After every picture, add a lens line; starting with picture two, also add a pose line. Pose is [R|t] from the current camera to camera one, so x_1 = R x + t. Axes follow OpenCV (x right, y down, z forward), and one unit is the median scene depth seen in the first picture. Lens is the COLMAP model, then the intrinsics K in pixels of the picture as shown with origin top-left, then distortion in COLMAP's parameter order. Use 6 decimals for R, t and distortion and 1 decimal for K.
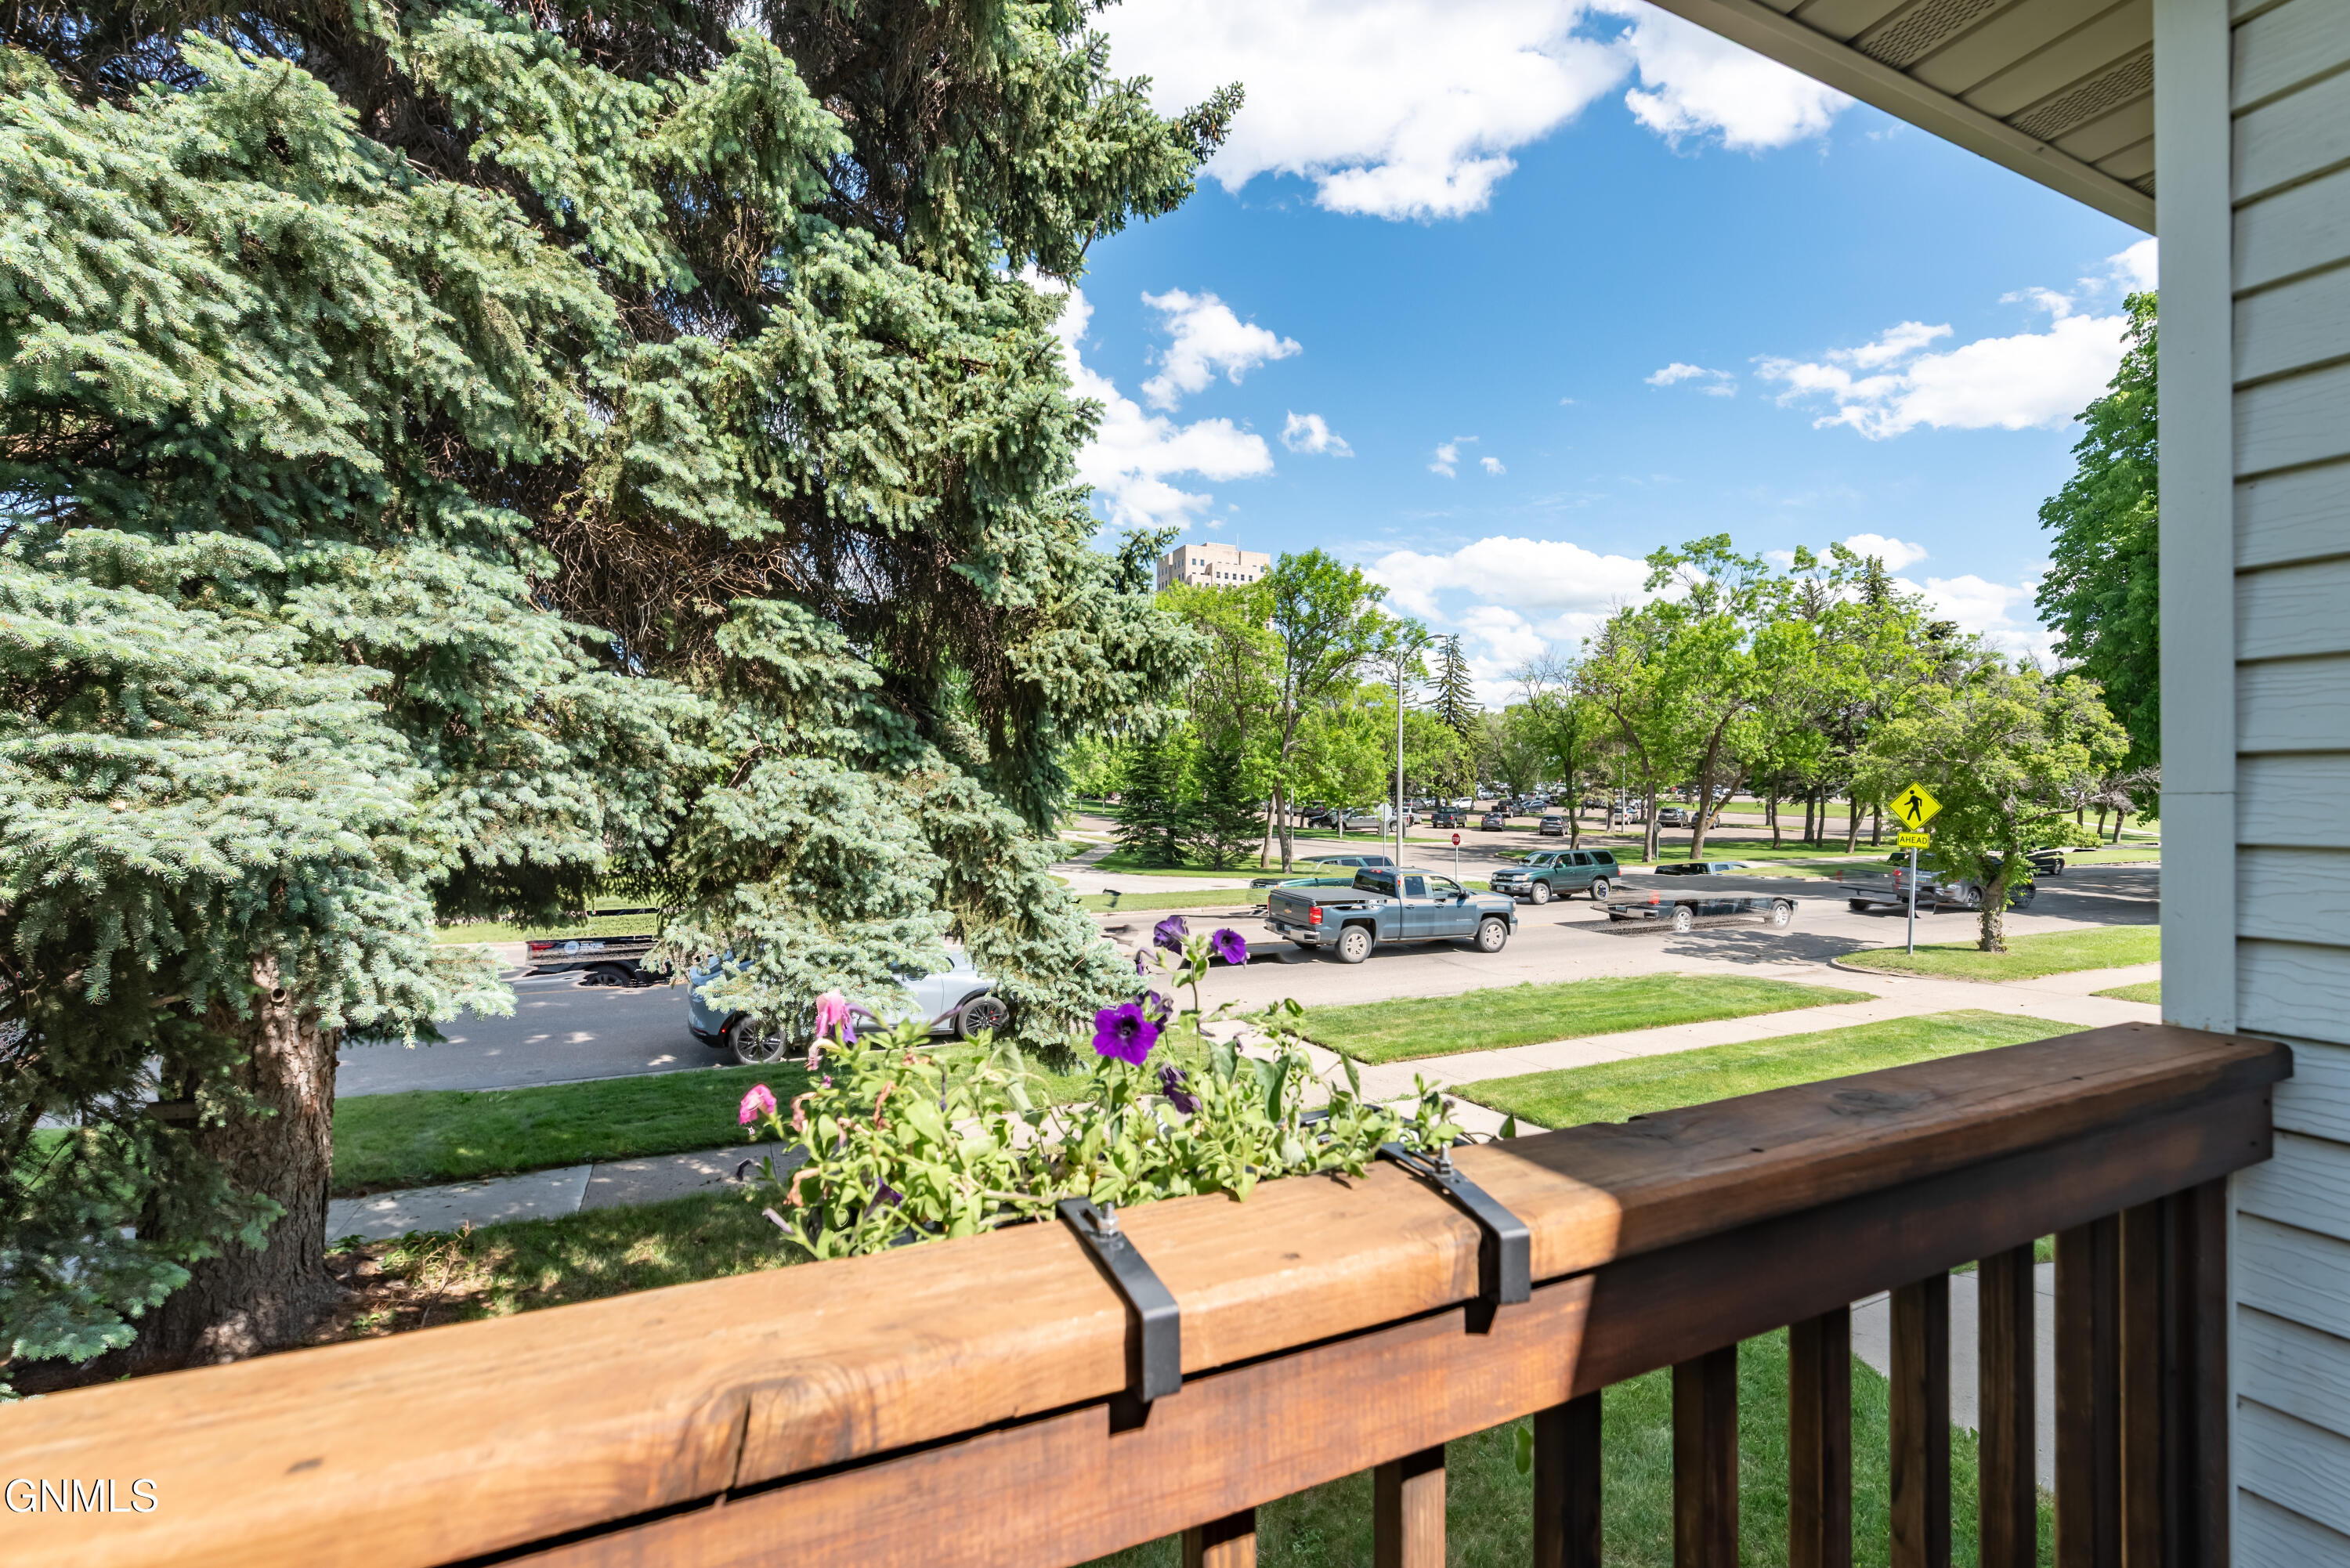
lens RADIAL K [[1006.9, 0, 1178.1], [0, 1006.9, 796.5], [0, 0, 1]] dist [-0.001308, -0.000124]
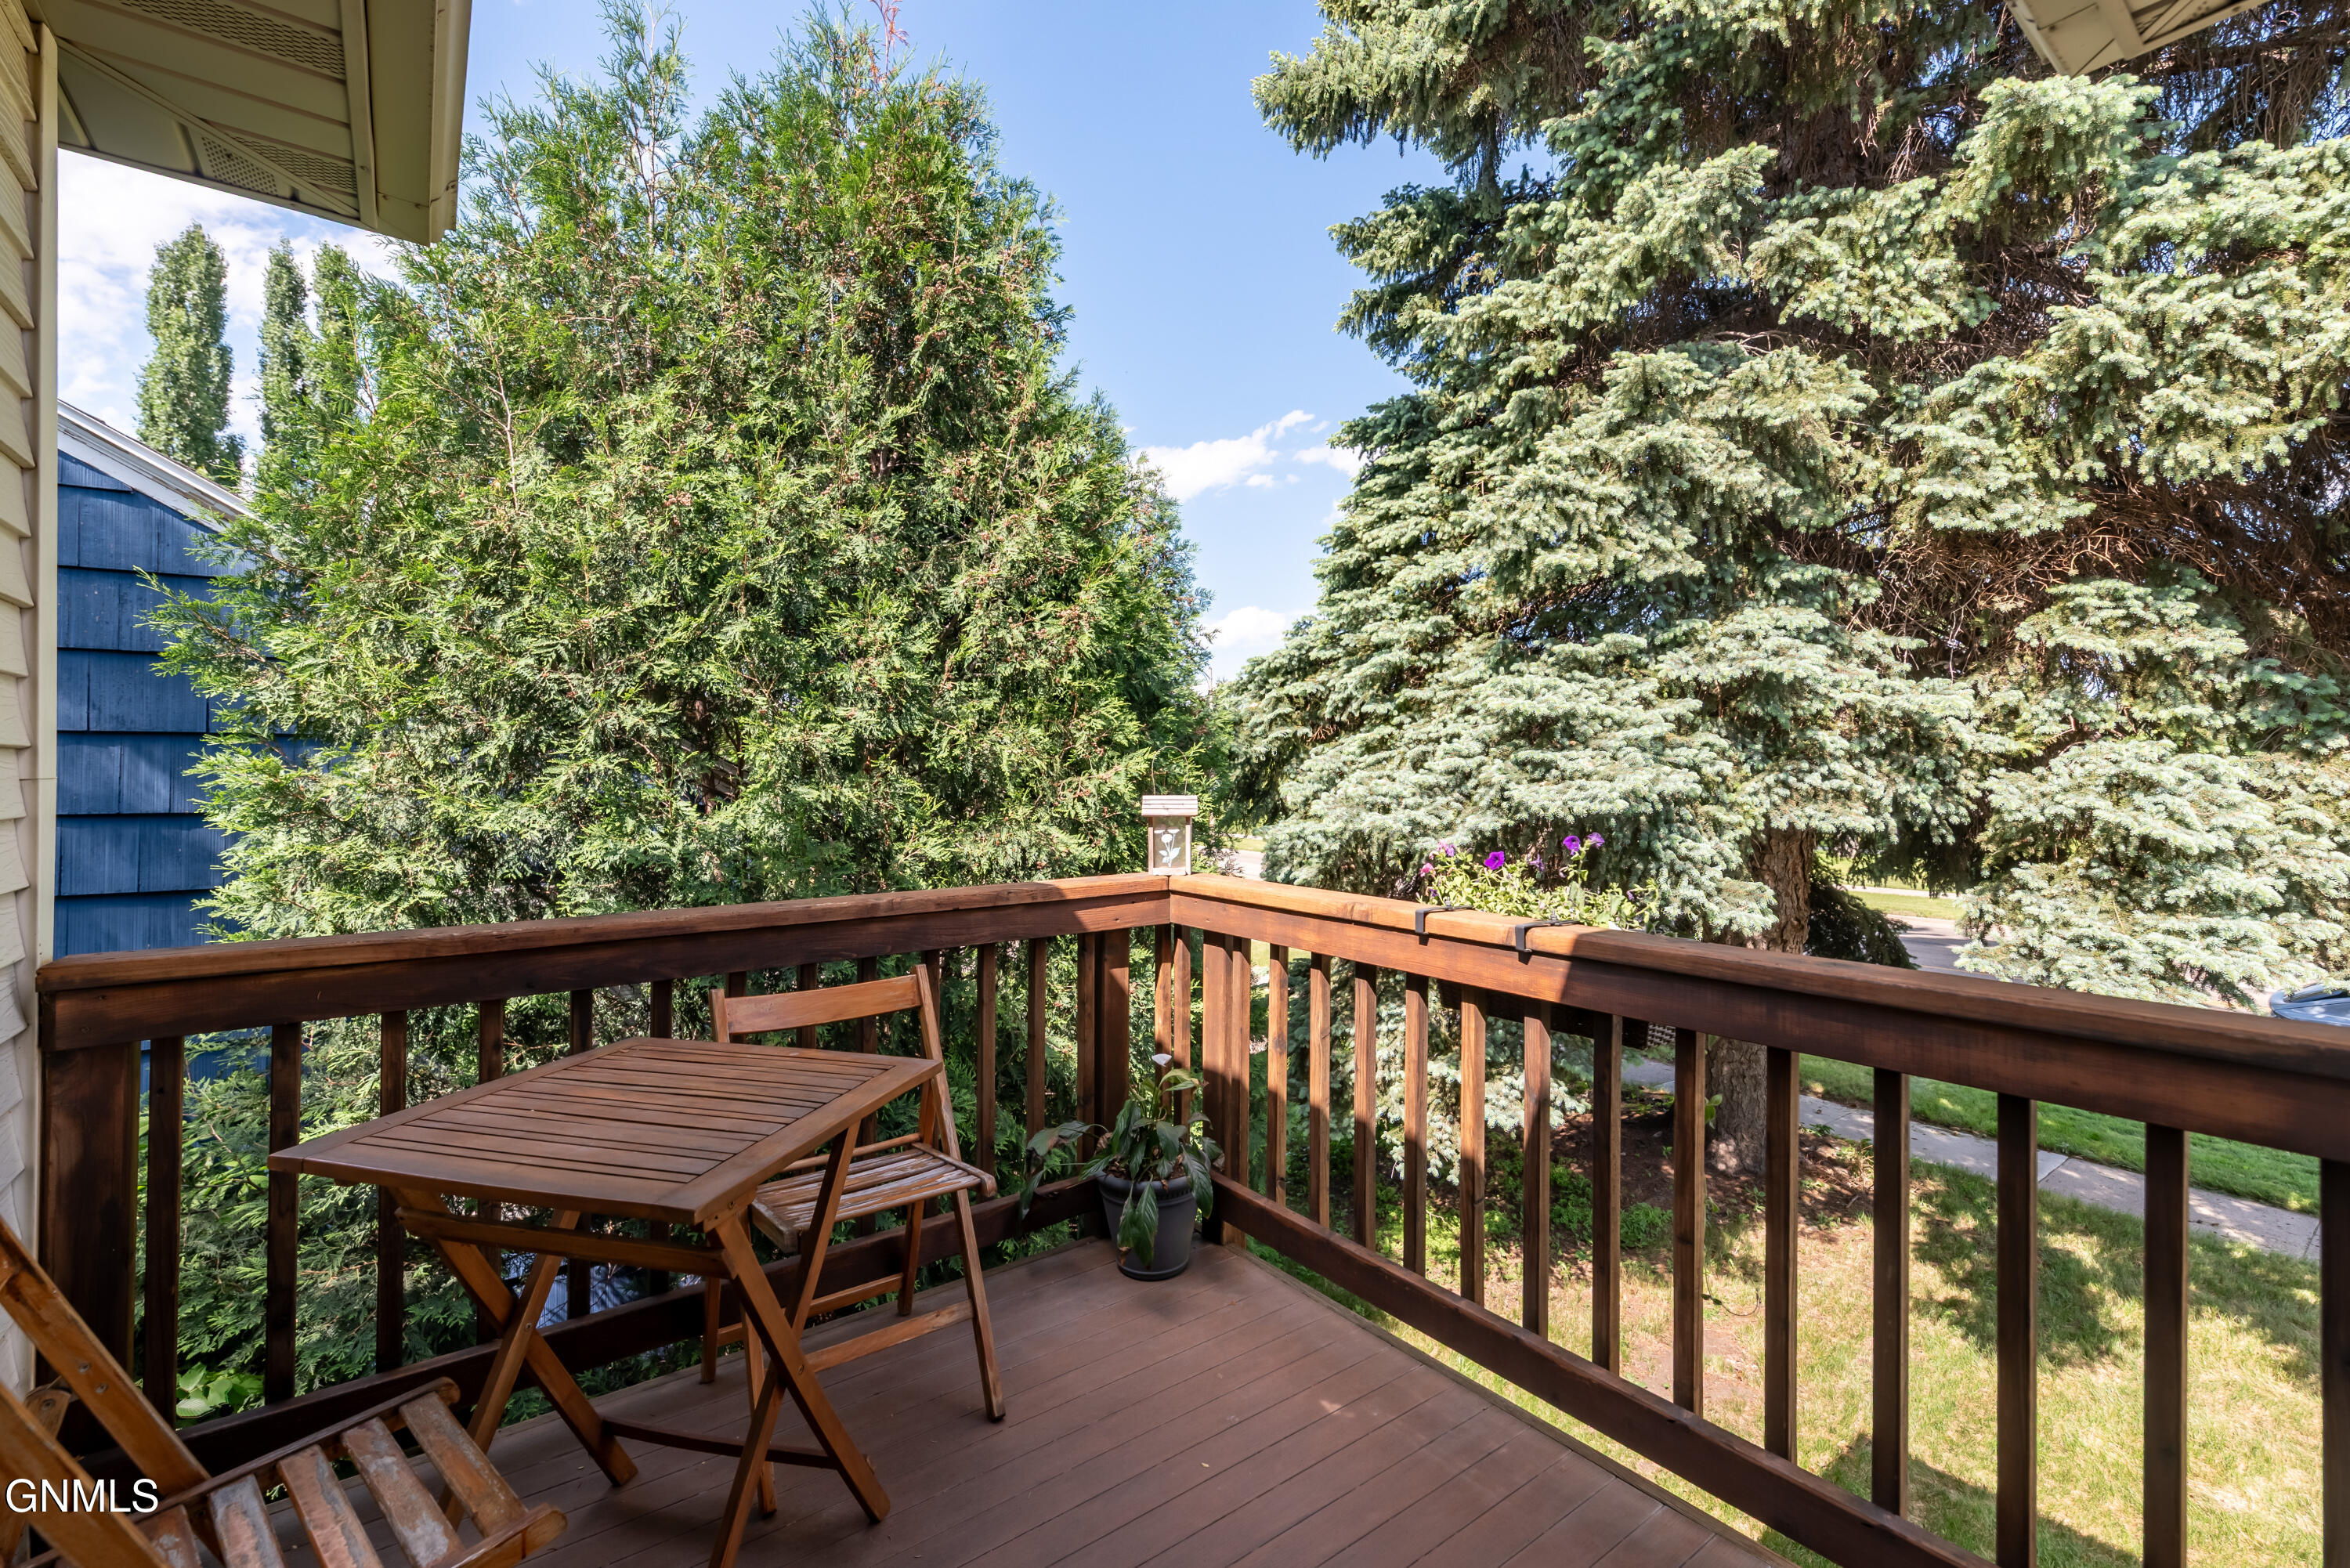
lens RADIAL K [[1006.9, 0, 1178.1], [0, 1006.9, 796.5], [0, 0, 1]] dist [-0.001308, -0.000124]
pose [[0.203526, 0.021038, -0.978843, 0.439268], [-0.001701, 0.999775, 0.021134, -0.004095], [0.979068, -0.002636, 0.203516, -0.091985]]
